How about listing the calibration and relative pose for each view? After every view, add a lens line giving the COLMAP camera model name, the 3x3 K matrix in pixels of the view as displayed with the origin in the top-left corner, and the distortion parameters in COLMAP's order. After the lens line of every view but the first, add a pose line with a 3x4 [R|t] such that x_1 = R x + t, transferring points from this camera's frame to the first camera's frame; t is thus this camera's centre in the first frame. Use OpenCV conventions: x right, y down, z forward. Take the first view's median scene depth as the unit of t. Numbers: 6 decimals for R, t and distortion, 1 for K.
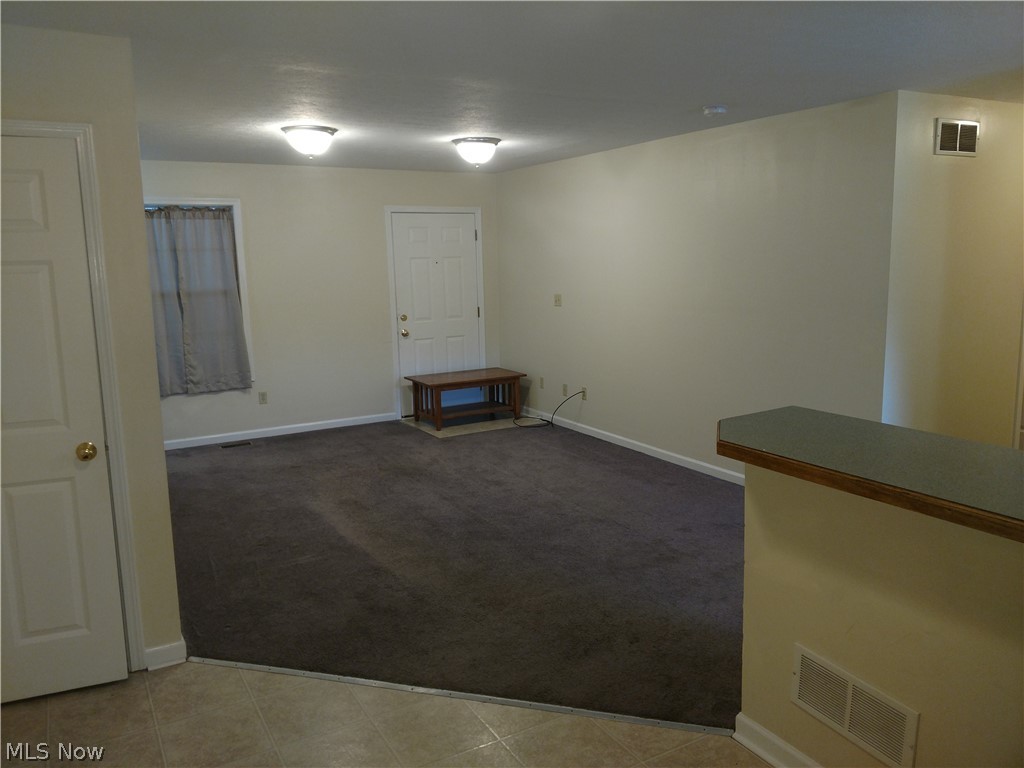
lens RADIAL K [[784.6, 0, 509.0], [0, 784.6, 371.6], [0, 0, 1]] dist [0.008493, -0.002498]
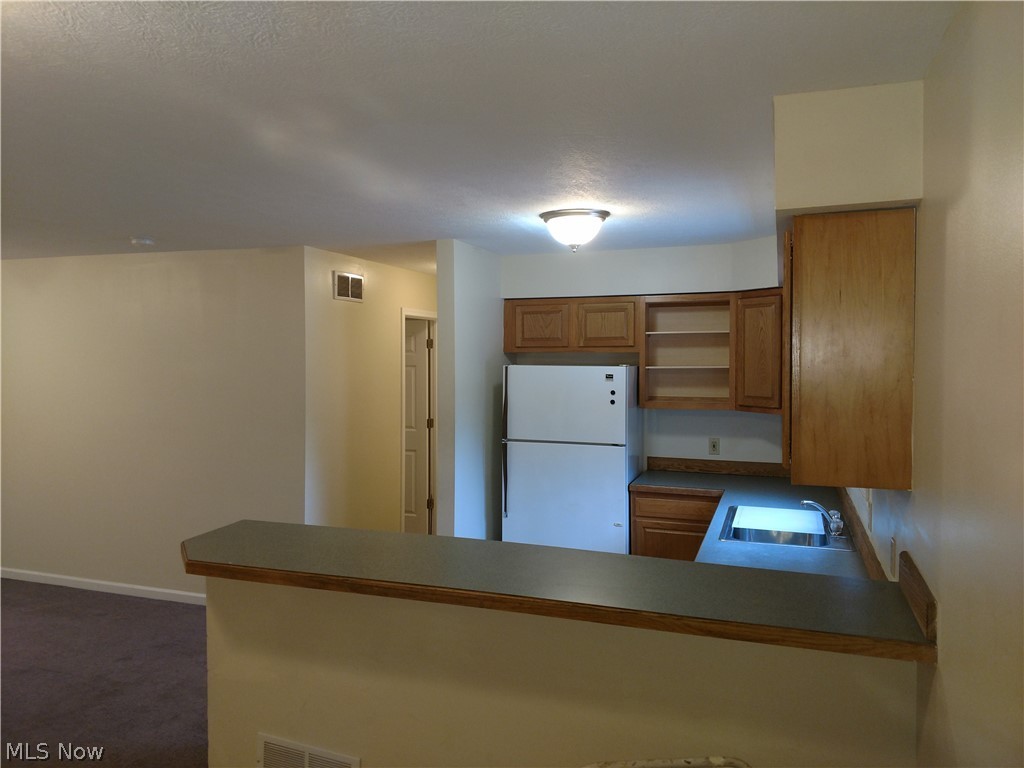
lens RADIAL K [[784.6, 0, 509.0], [0, 784.6, 371.6], [0, 0, 1]] dist [0.008493, -0.002498]
pose [[0.749493, 0.005359, 0.661991, -0.081541], [0.081063, 0.991699, -0.099806, -0.018818], [-0.657031, 0.128466, 0.742837, -0.099250]]
